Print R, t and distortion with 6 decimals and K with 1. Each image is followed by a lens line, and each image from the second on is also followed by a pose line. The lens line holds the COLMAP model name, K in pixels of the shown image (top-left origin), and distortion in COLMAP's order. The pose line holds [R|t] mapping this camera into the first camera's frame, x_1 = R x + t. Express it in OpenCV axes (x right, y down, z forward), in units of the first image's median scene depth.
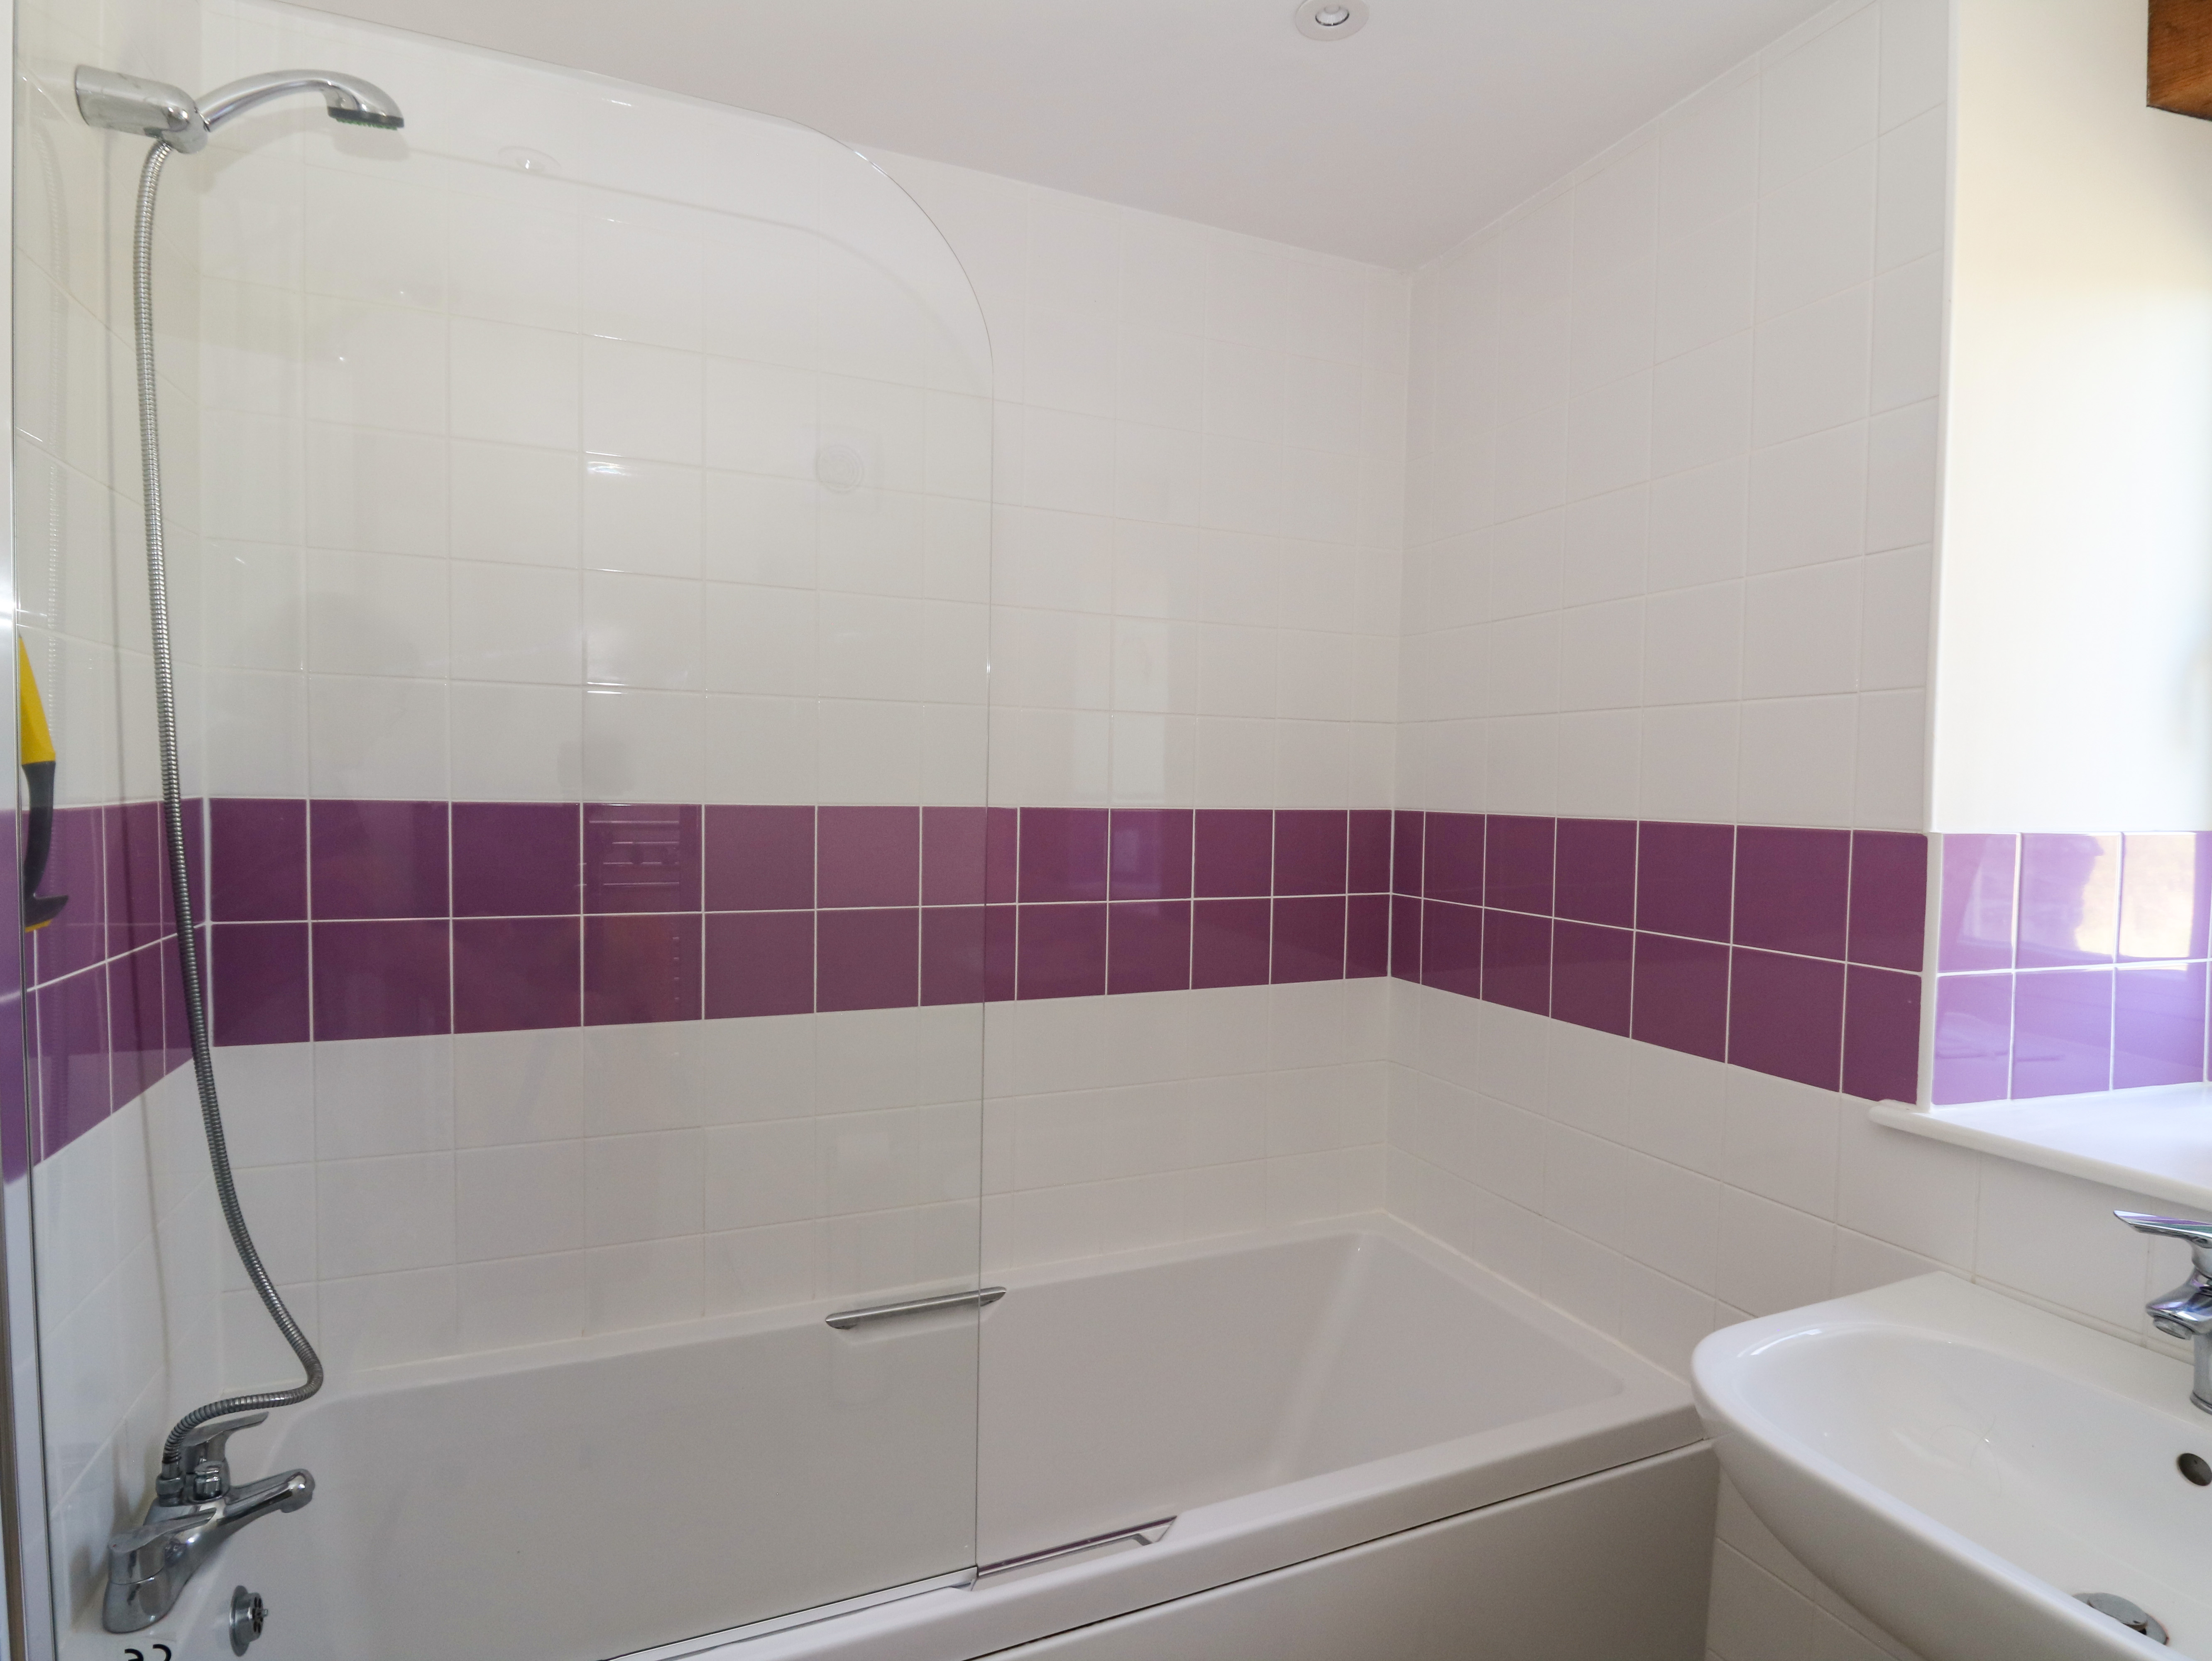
lens RADIAL K [[1160.1, 0, 1107.8], [0, 1160.1, 850.2], [0, 0, 1]] dist [0.002760, -0.013877]
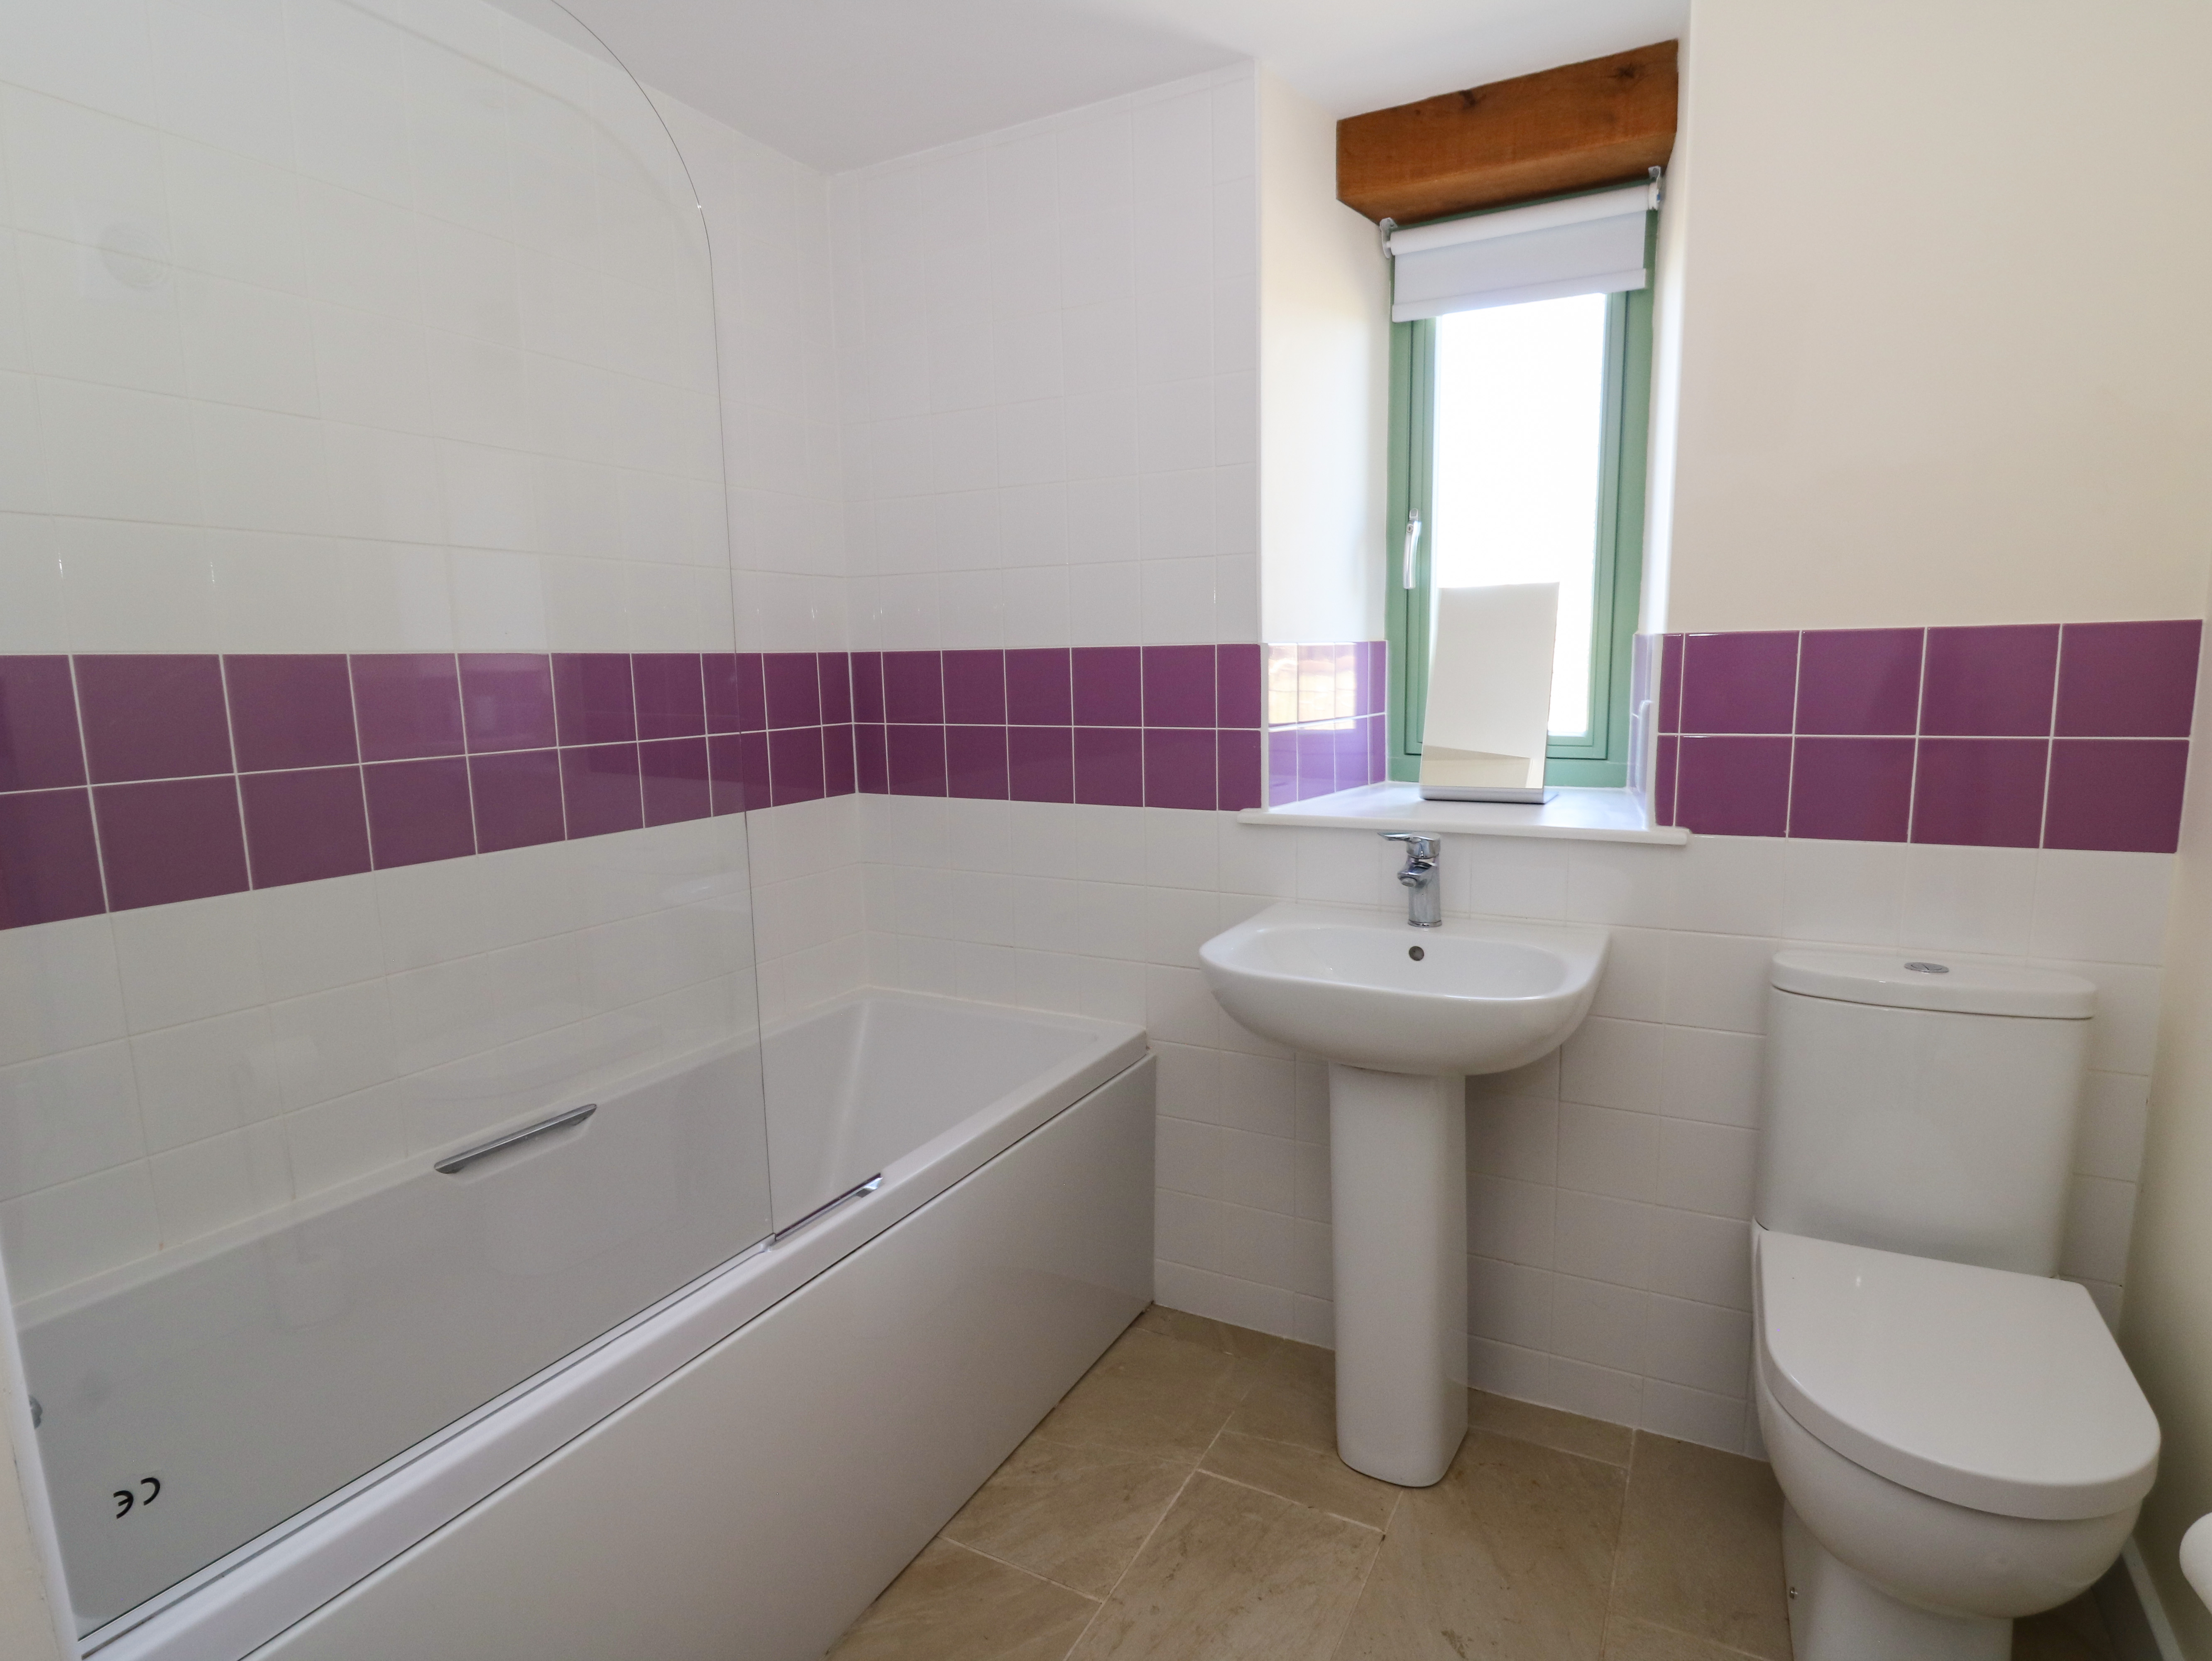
lens RADIAL K [[1160.1, 0, 1107.8], [0, 1160.1, 850.2], [0, 0, 1]] dist [0.002760, -0.013877]
pose [[0.789196, -0.126231, 0.601029, -0.352263], [0.060277, 0.989844, 0.128743, 0.035809], [-0.611176, -0.065375, 0.788790, -0.137587]]
